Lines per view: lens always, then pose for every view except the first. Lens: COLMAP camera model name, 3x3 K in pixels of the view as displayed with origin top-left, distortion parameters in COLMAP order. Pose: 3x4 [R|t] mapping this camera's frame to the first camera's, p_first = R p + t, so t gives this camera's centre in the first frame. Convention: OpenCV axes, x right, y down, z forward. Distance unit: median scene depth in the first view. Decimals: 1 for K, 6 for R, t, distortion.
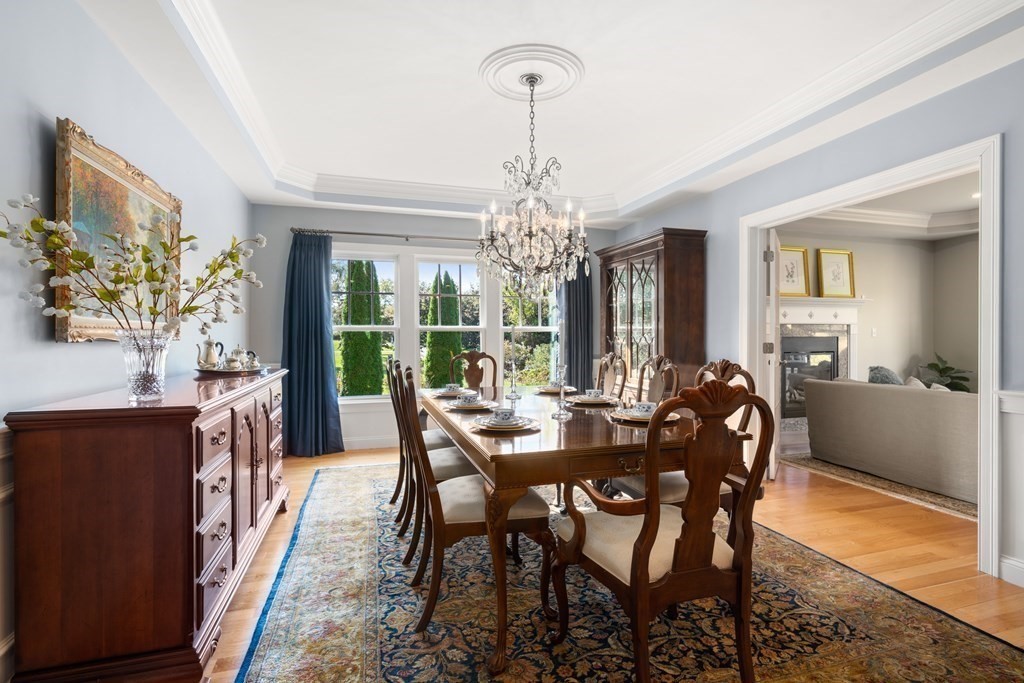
lens RADIAL K [[468.8, 0, 511.2], [0, 468.8, 336.1], [0, 0, 1]] dist [0.001712, 0.000201]
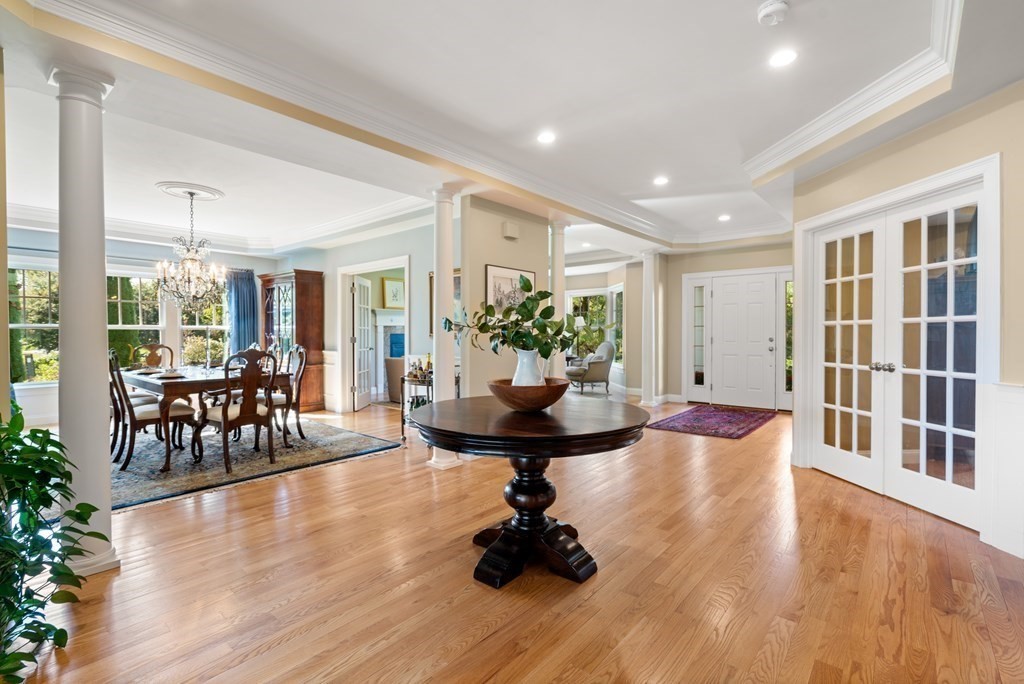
lens RADIAL K [[468.8, 0, 511.2], [0, 468.8, 336.6], [0, 0, 1]] dist [0.001712, 0.000201]
pose [[0.843304, -0.004478, 0.537418, 0.073940], [-0.000072, 0.999964, 0.008444, -0.002142], [-0.537436, -0.007160, 0.843274, -0.828118]]
